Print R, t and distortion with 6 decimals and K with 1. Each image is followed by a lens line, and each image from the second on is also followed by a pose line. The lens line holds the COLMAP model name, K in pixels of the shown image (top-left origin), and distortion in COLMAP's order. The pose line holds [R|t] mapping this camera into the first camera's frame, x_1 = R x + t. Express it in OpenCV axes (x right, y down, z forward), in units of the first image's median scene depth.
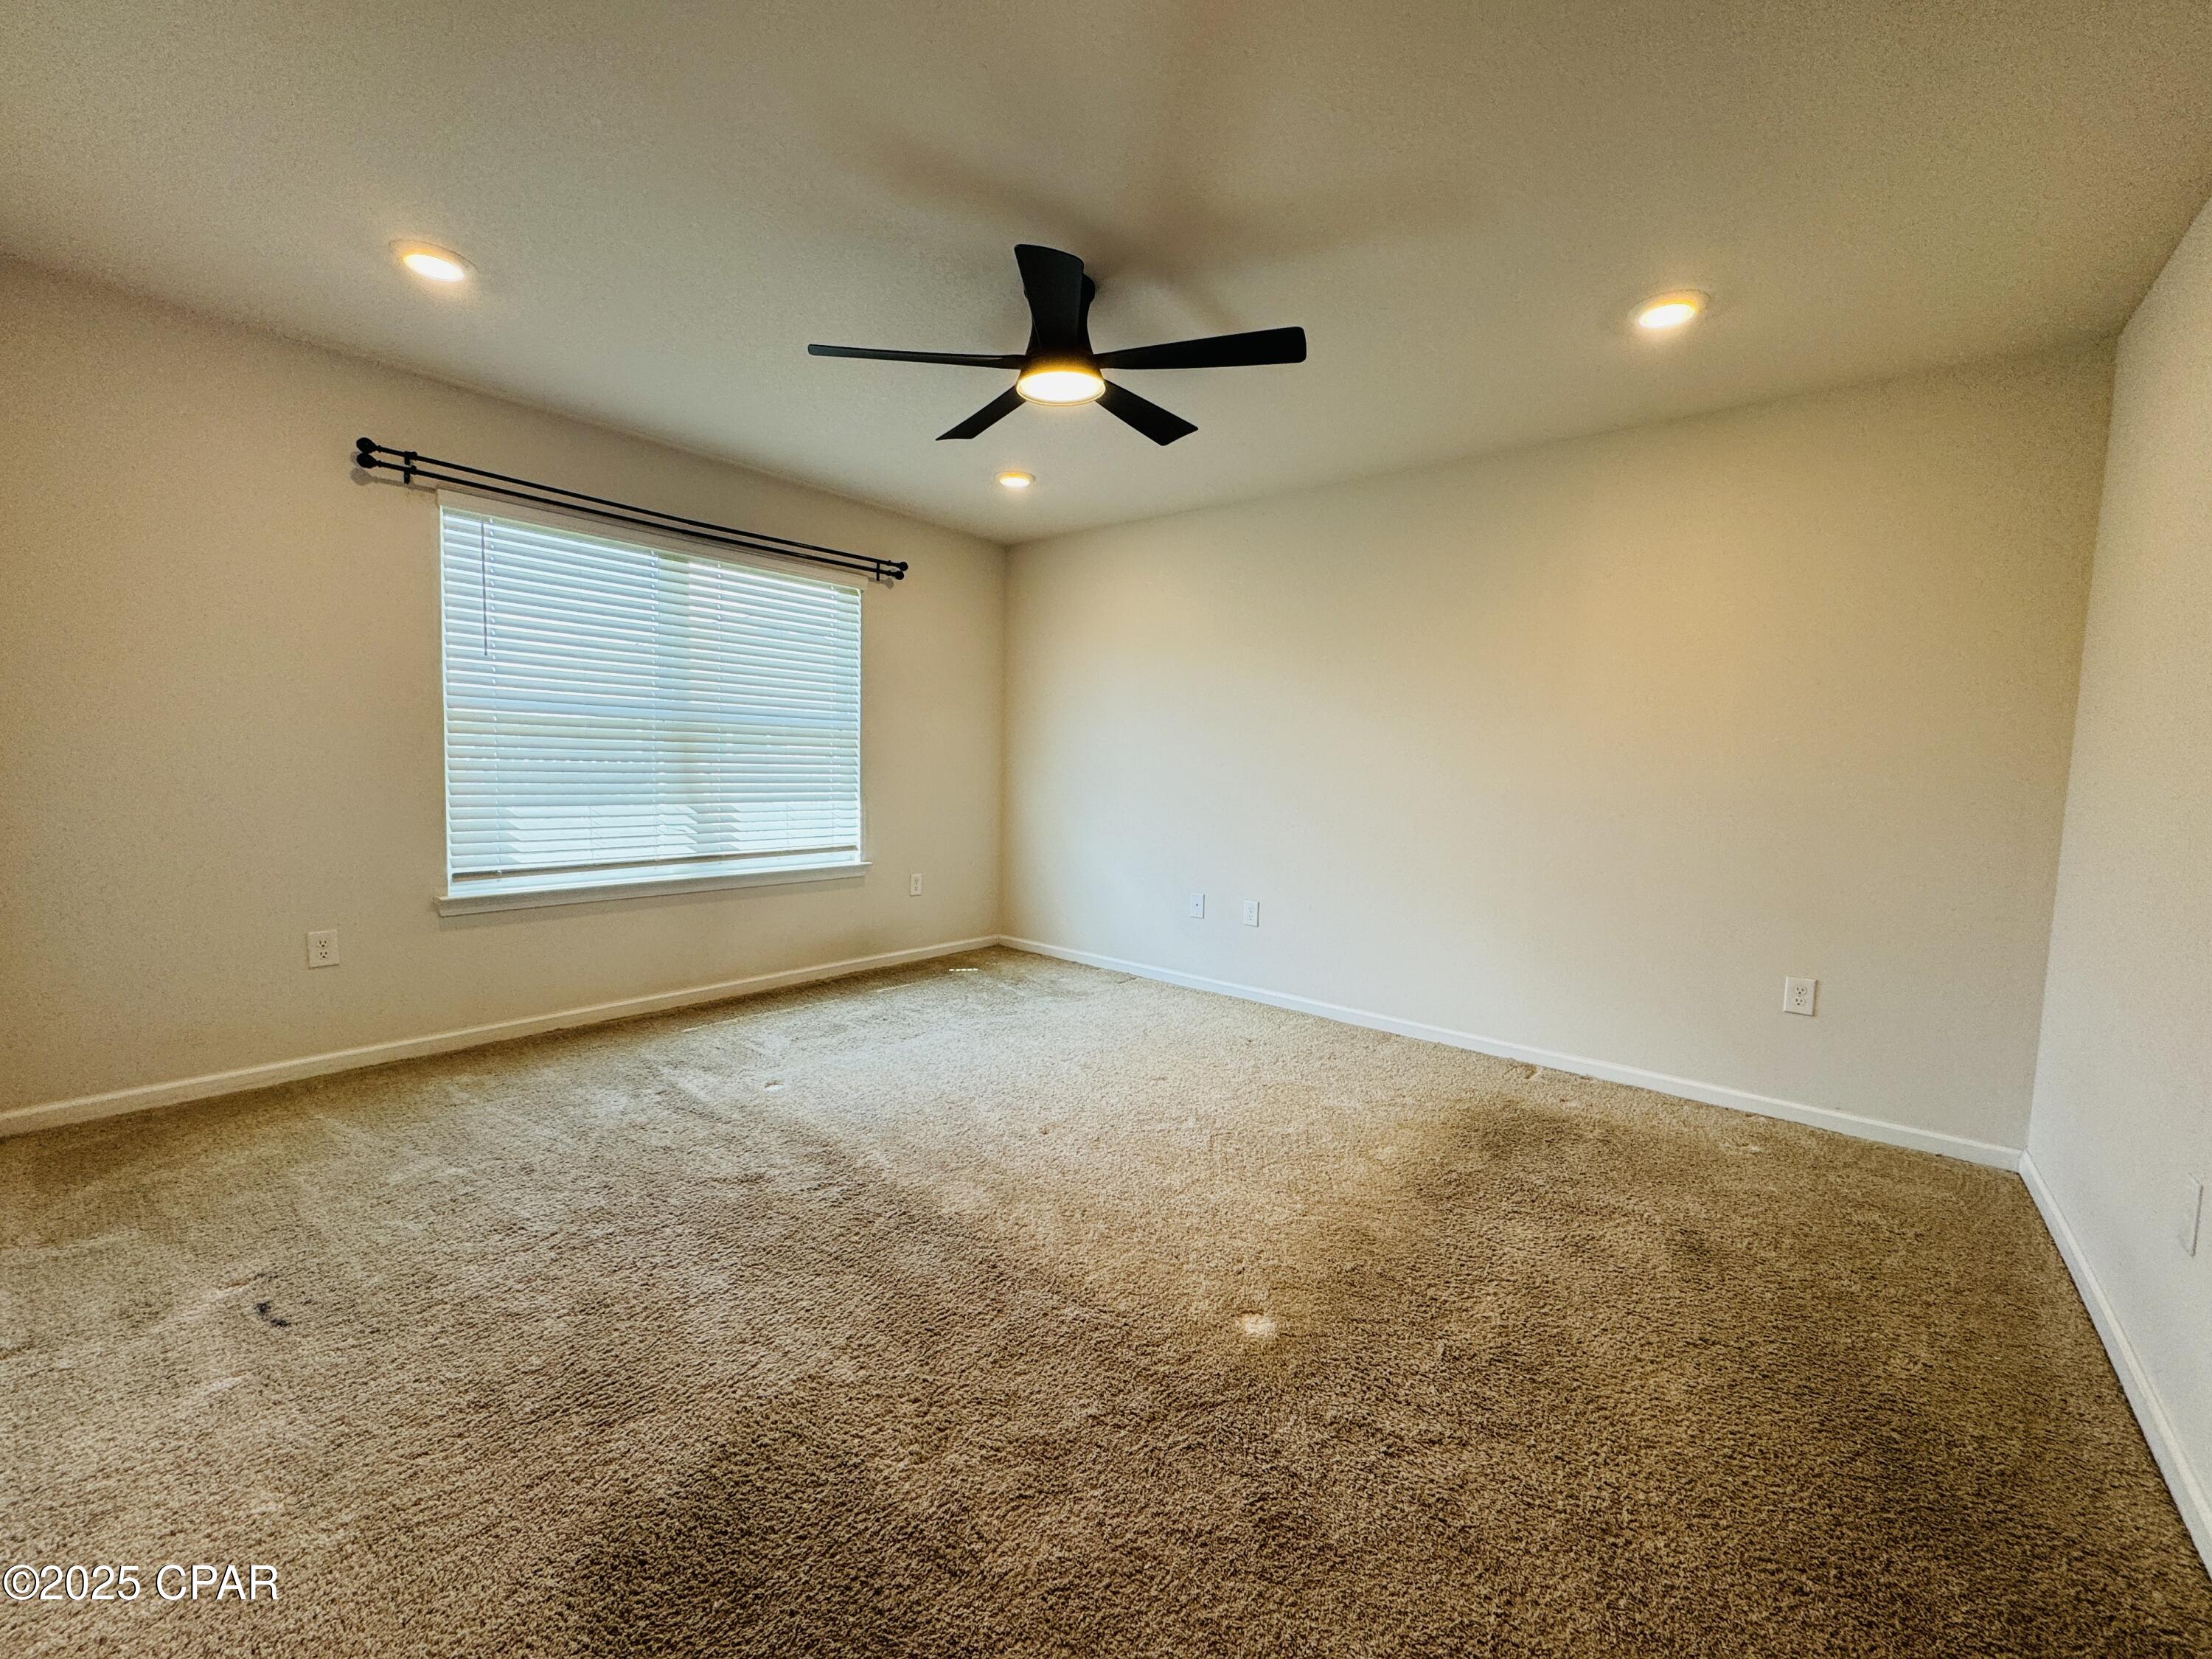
lens RADIAL K [[884.2, 0, 1106.0], [0, 884.2, 829.5], [0, 0, 1]] dist [-0.001077, 0.000145]
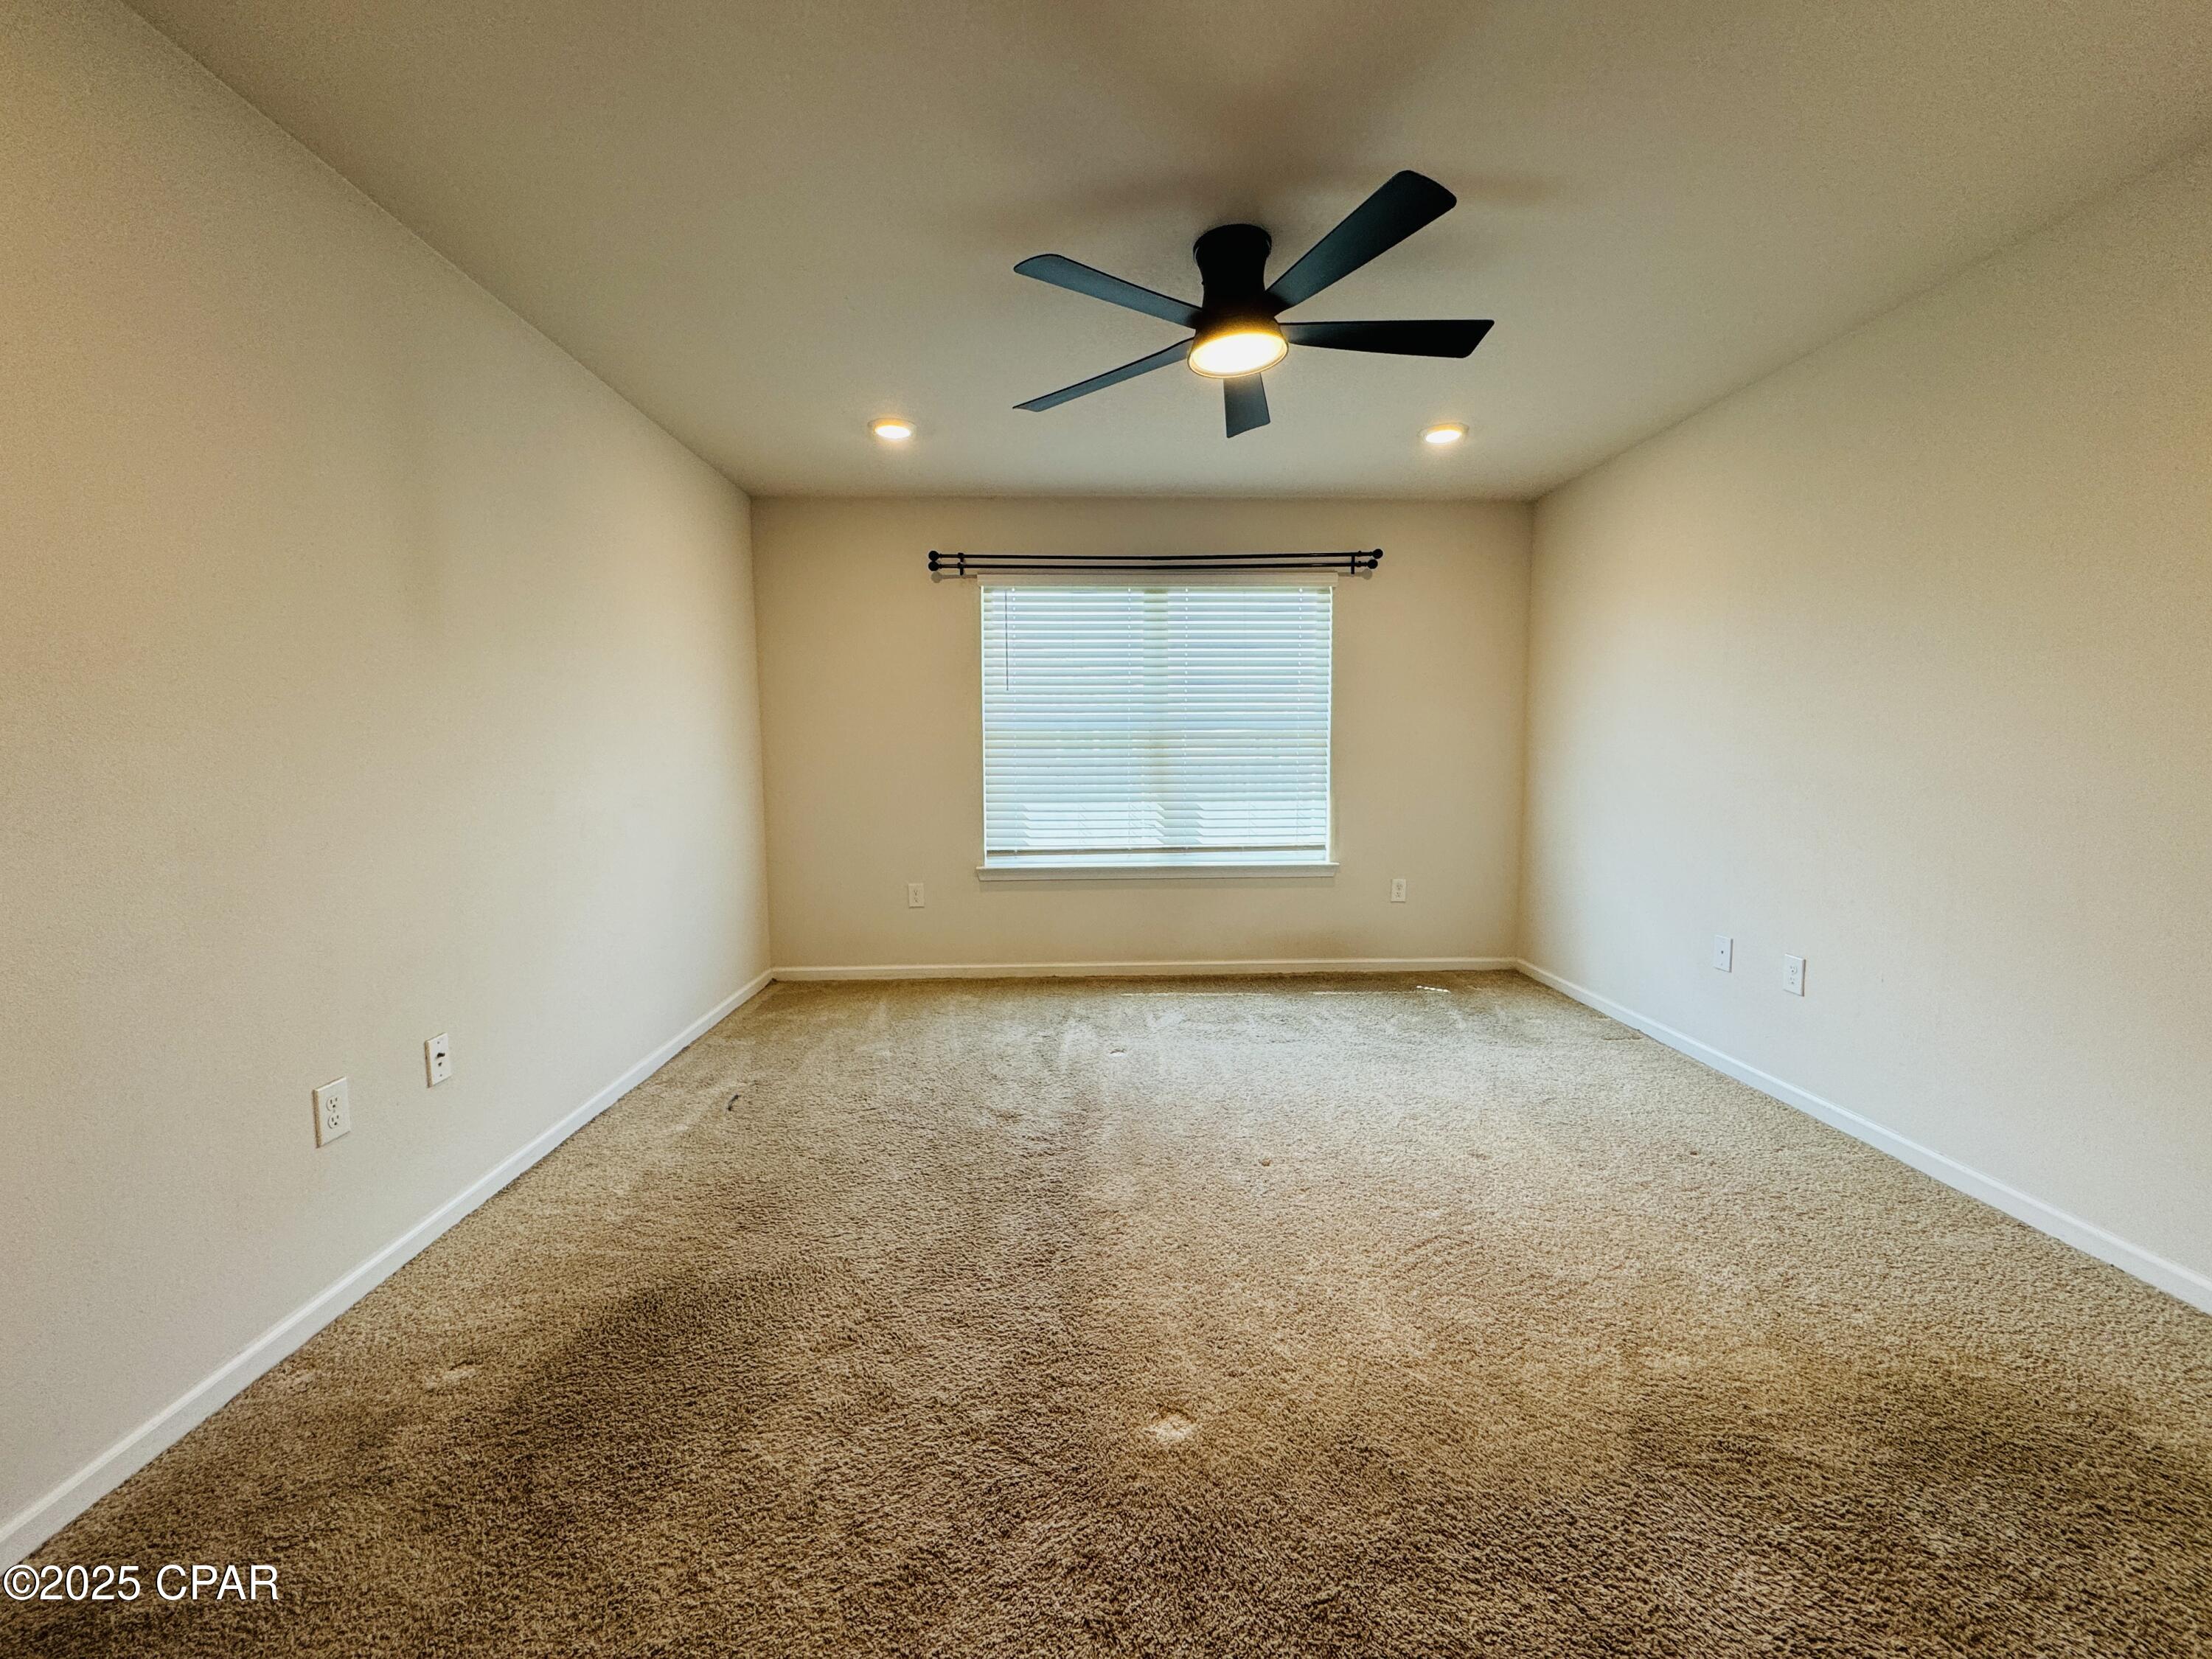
lens RADIAL K [[884.2, 0, 1106.0], [0, 884.2, 829.5], [0, 0, 1]] dist [-0.001077, 0.000145]
pose [[0.663910, 0.035159, -0.746986, 0.439116], [-0.031413, 0.999324, 0.019117, -0.016208], [0.747153, 0.010773, 0.664565, 0.227865]]
